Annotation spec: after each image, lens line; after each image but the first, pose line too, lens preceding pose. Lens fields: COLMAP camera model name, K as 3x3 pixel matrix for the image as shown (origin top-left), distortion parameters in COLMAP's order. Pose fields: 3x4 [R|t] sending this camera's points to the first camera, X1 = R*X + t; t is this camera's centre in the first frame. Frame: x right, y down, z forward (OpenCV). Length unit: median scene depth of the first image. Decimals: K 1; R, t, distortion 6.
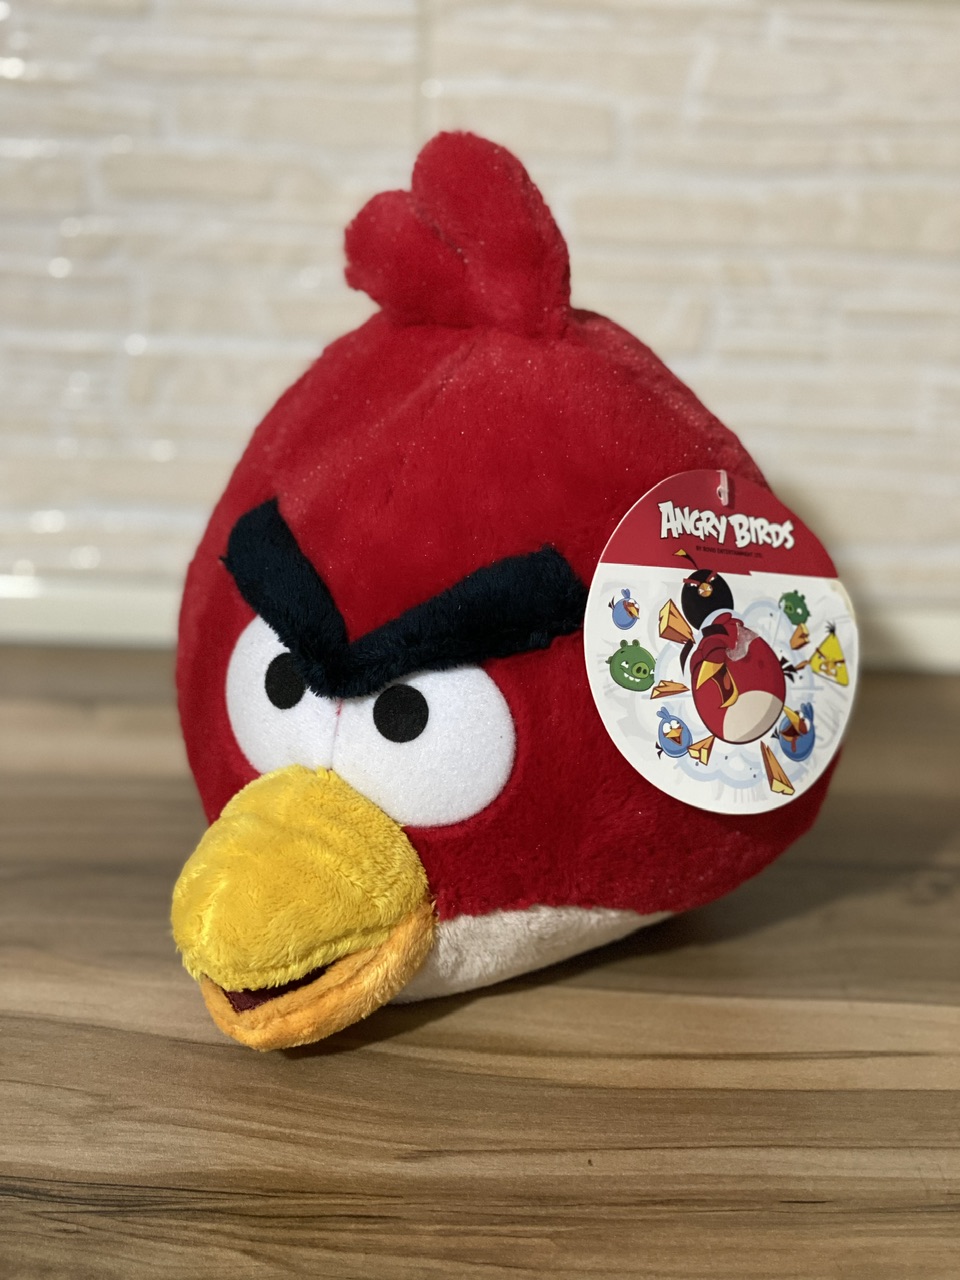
lens RADIAL K [[1975.9, 0, 492.8], [0, 1975.9, 639.6], [0, 0, 1]] dist [0.007840, 0.000000]
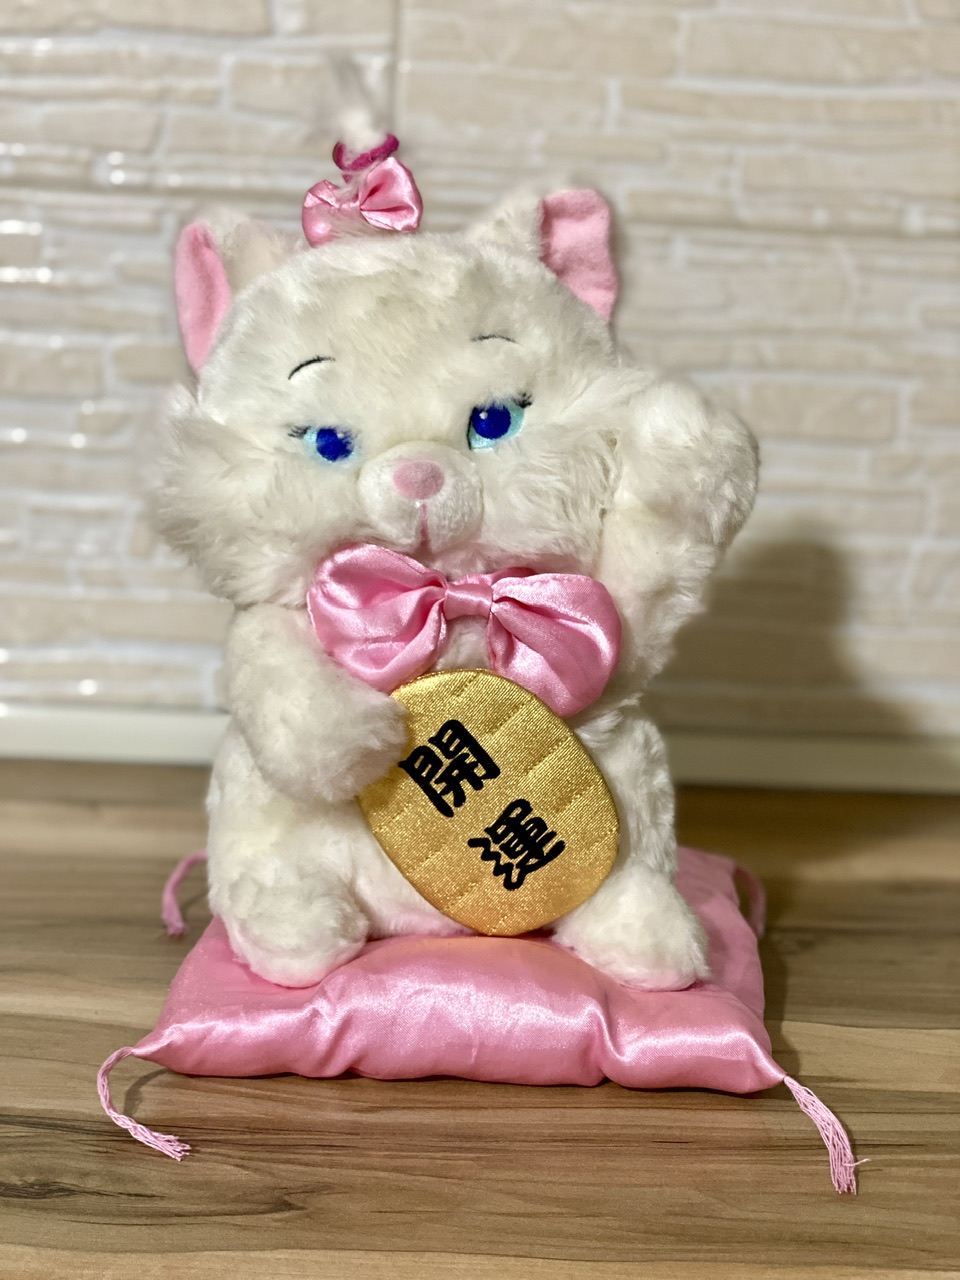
lens RADIAL K [[1975.9, 0, 490.8], [0, 1975.9, 626.6], [0, 0, 1]] dist [0.007840, 0.000000]
pose [[0.999781, 0.009166, 0.018827, 0.011860], [-0.007053, 0.993974, -0.109391, 0.087405], [-0.019717, 0.109234, 0.993820, -0.292711]]
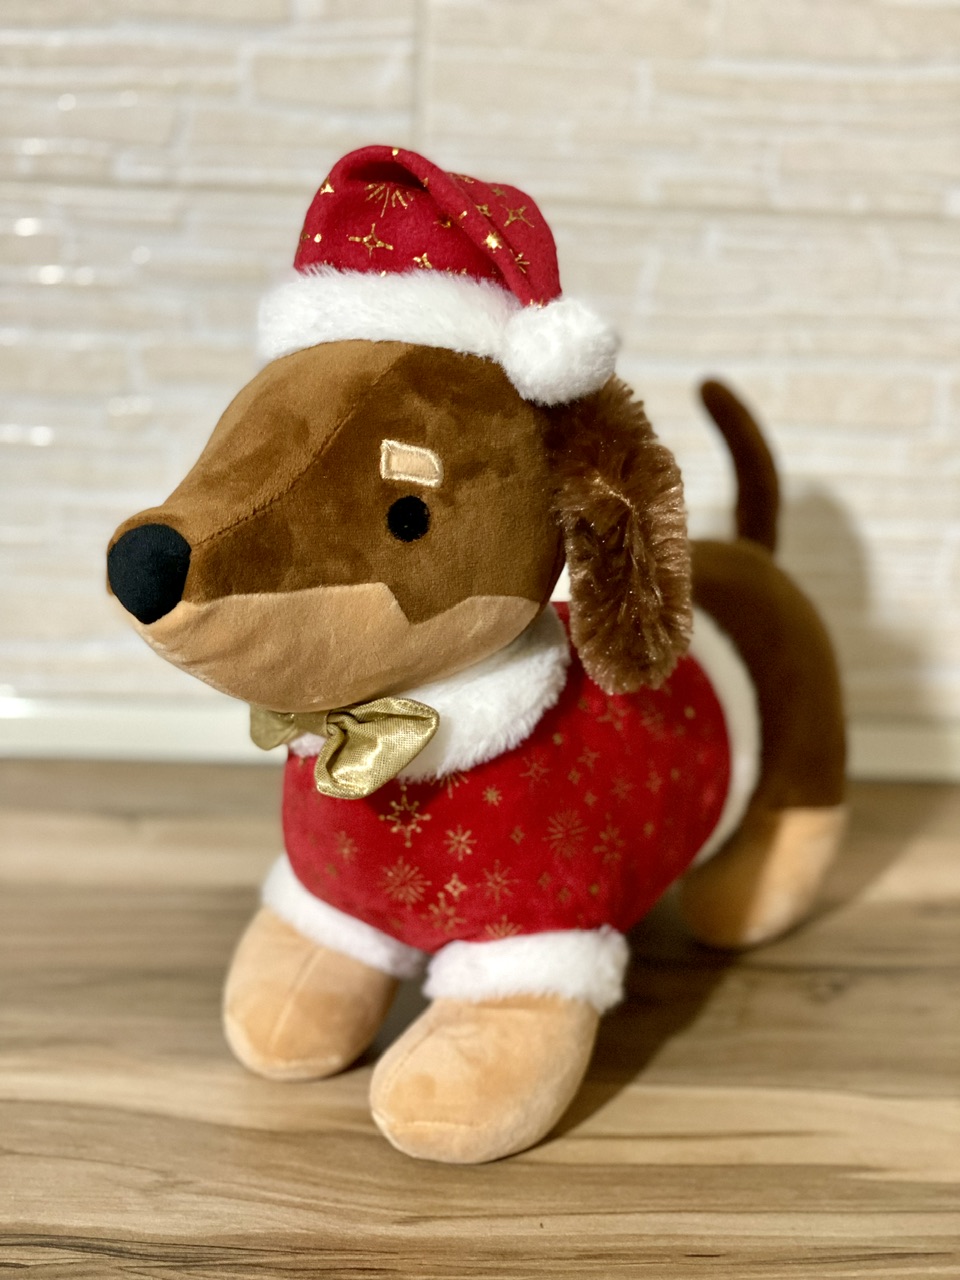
lens RADIAL K [[1975.9, 0, 490.4], [0, 1975.9, 626.6], [0, 0, 1]] dist [0.007840, 0.000000]
pose [[0.999995, -0.003077, 0.000374, 0.015590], [0.003080, 0.999949, -0.009578, -0.114552], [-0.000344, 0.009579, 0.999954, -0.299267]]
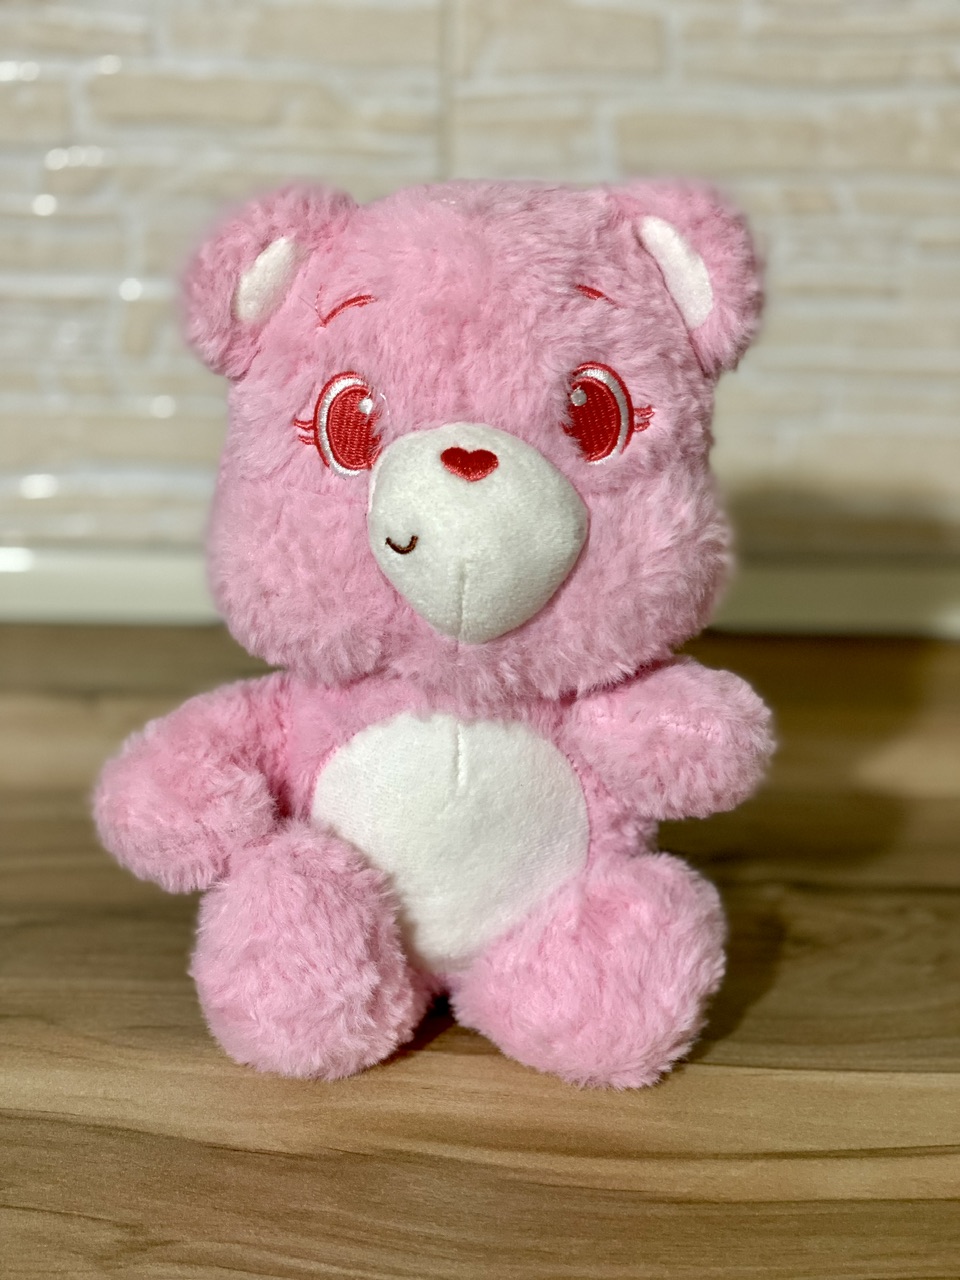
lens RADIAL K [[1975.9, 0, 483.5], [0, 1975.9, 639.6], [0, 0, 1]] dist [0.007840, 0.000000]
pose [[0.999885, -0.014675, 0.003773, -0.045664], [0.014425, 0.998126, 0.059462, -0.072877], [-0.004638, -0.059401, 0.998223, 0.161798]]
